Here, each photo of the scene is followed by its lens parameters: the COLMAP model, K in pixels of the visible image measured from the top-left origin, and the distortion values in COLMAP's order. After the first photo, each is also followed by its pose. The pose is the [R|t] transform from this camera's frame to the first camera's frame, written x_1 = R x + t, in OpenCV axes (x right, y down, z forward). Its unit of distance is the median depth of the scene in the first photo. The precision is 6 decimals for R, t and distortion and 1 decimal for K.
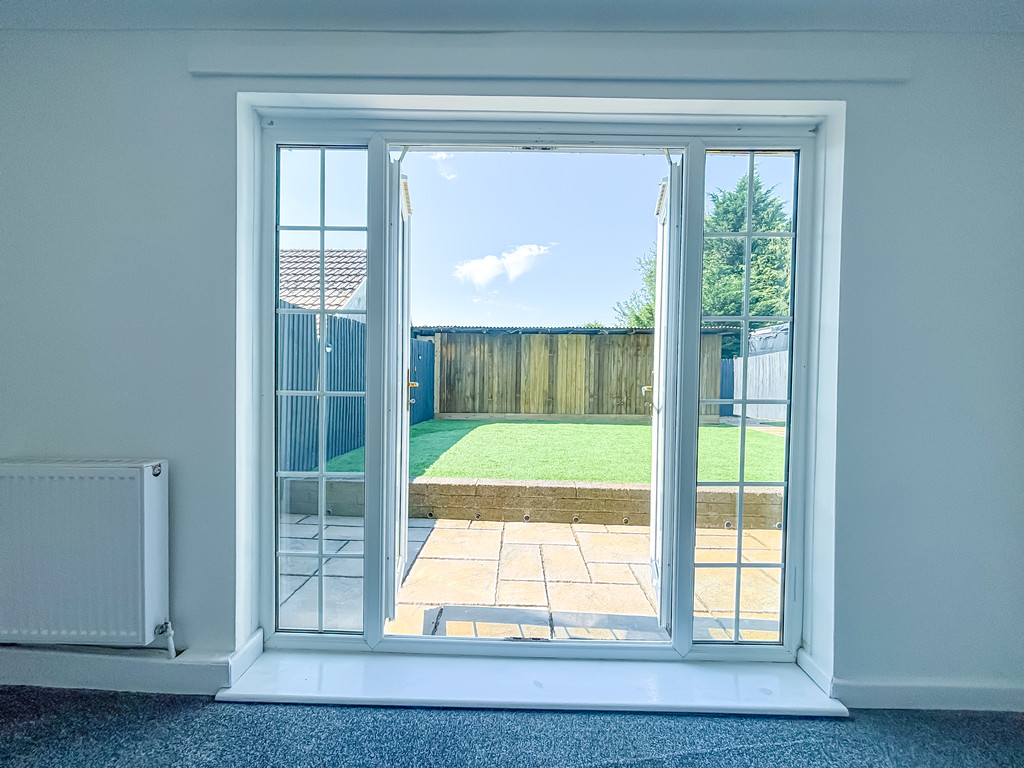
lens RADIAL K [[410.4, 0, 512.0], [0, 410.4, 384.0], [0, 0, 1]] dist [0.000648, -0.000333]
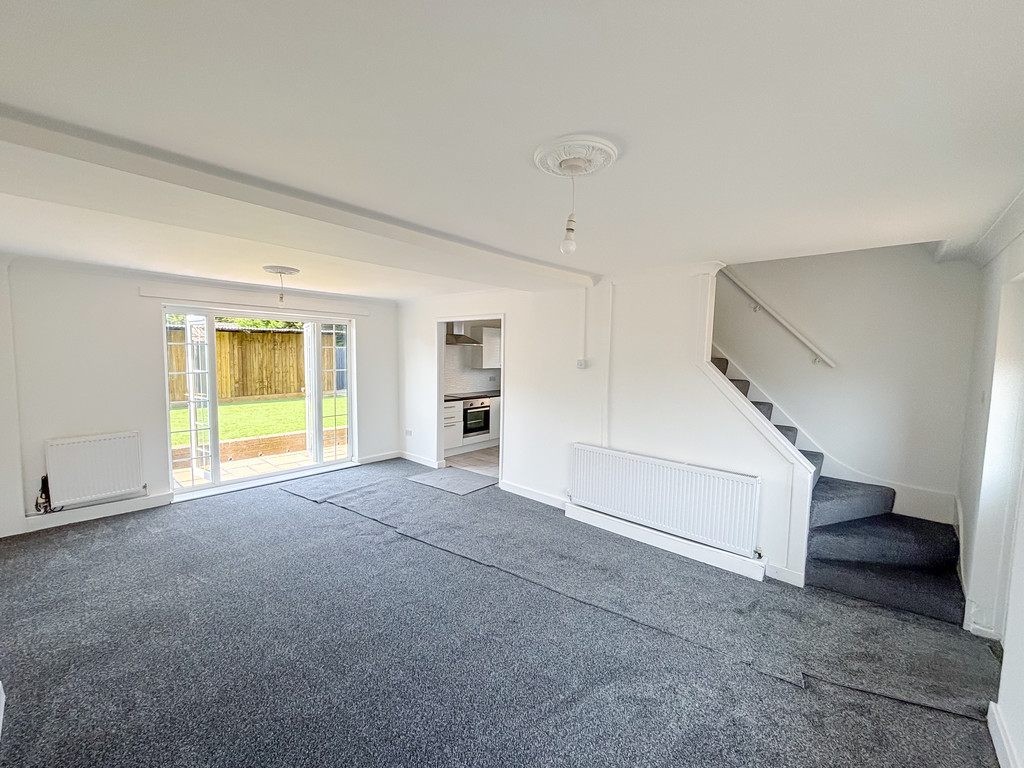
lens RADIAL K [[417.2, 0, 505.0], [0, 417.2, 384.3], [0, 0, 1]] dist [0.000533, 0.000067]
pose [[0.668511, -0.064350, 0.740913, -0.197592], [0.011924, 0.997049, 0.075837, -0.050230], [-0.743606, -0.041863, 0.667306, -0.441112]]
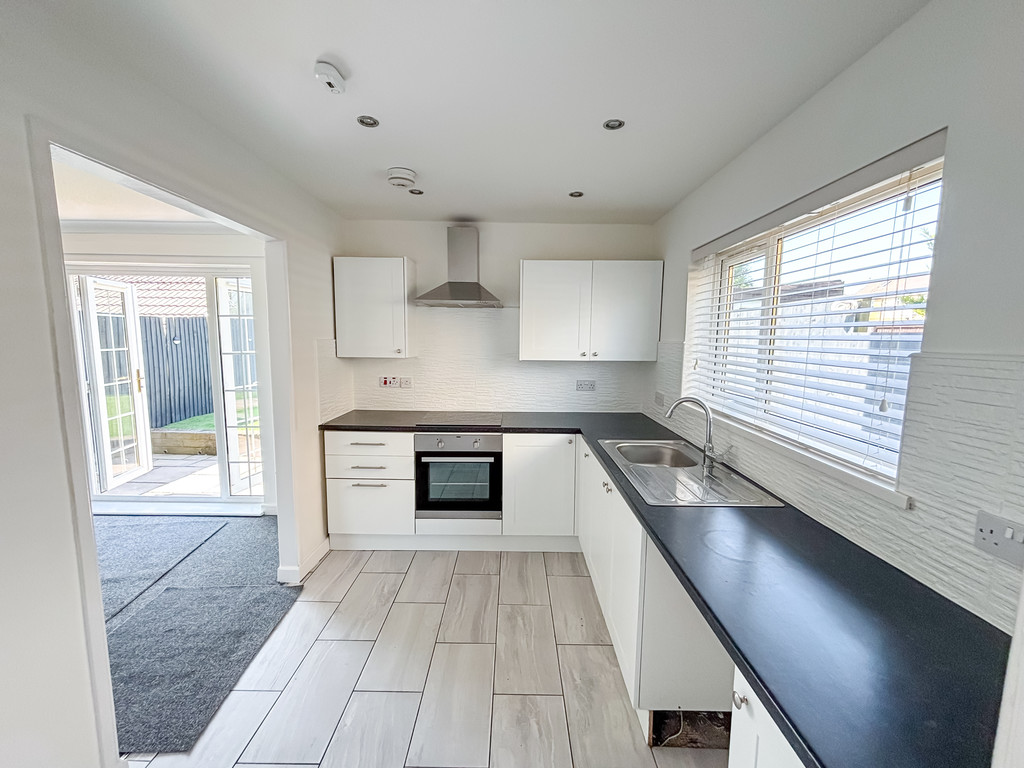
lens RADIAL K [[418.7, 0, 519.2], [0, 418.7, 384.4], [0, 0, 1]] dist [0.000375, -0.000386]
pose [[0.999419, -0.003815, 0.033880, 0.342368], [0.000731, 0.995888, 0.090589, -0.031361], [-0.034086, -0.090512, 0.995312, -0.214423]]
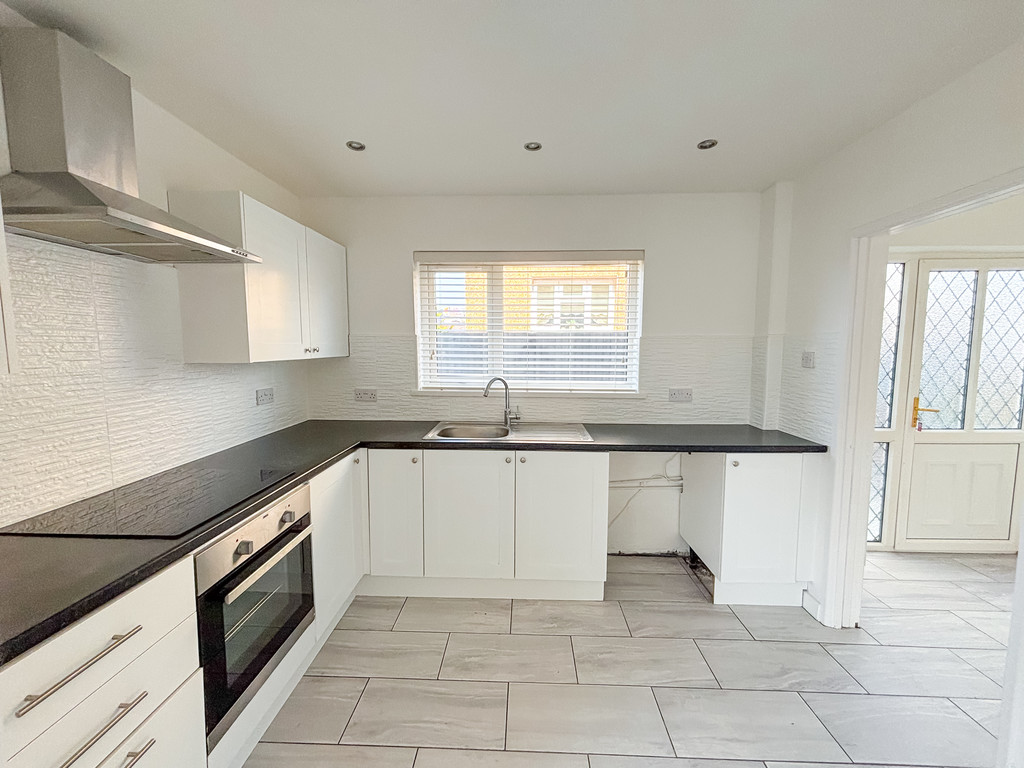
lens RADIAL K [[410.4, 0, 512.0], [0, 410.4, 384.0], [0, 0, 1]] dist [0.000648, -0.000333]
pose [[0.009927, -0.107468, 0.994159, 0.165597], [0.017803, 0.994069, 0.107280, -0.029600], [-0.999792, 0.016634, 0.011782, -0.011385]]
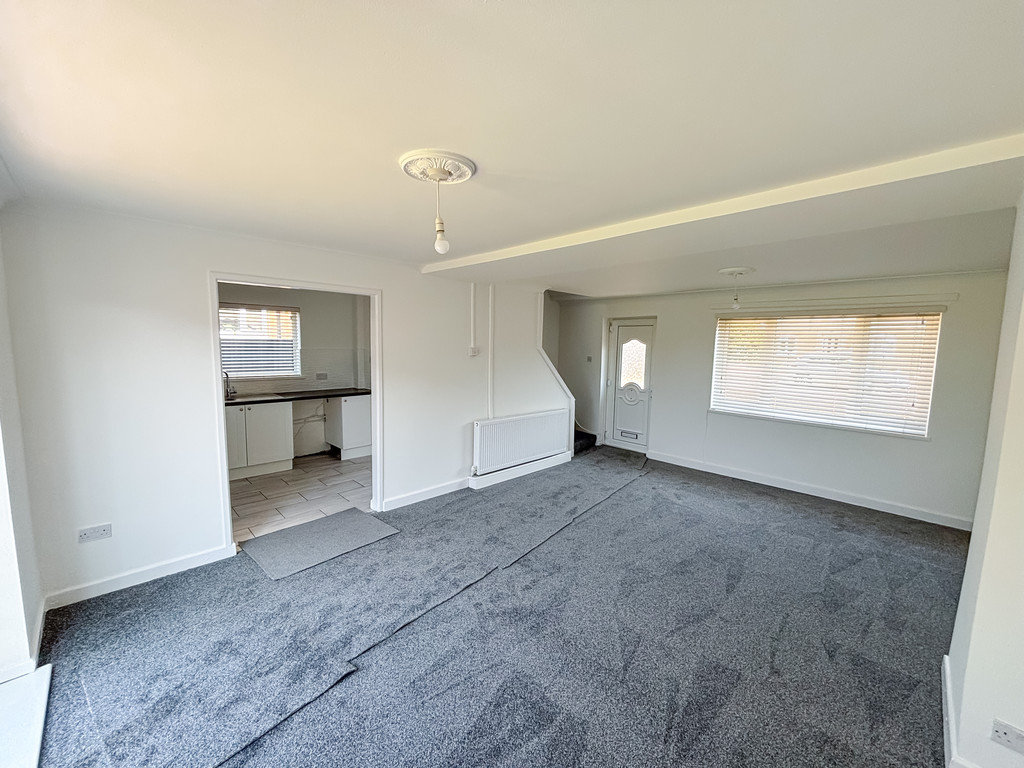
lens RADIAL K [[423.1, 0, 512.0], [0, 423.1, 384.0], [0, 0, 1]] dist [0.000816, -0.000021]
pose [[-0.714738, -0.102934, 0.691777, -0.195237], [-0.016501, 0.991317, 0.130456, -0.064858], [-0.699198, 0.081827, -0.710230, 0.127280]]
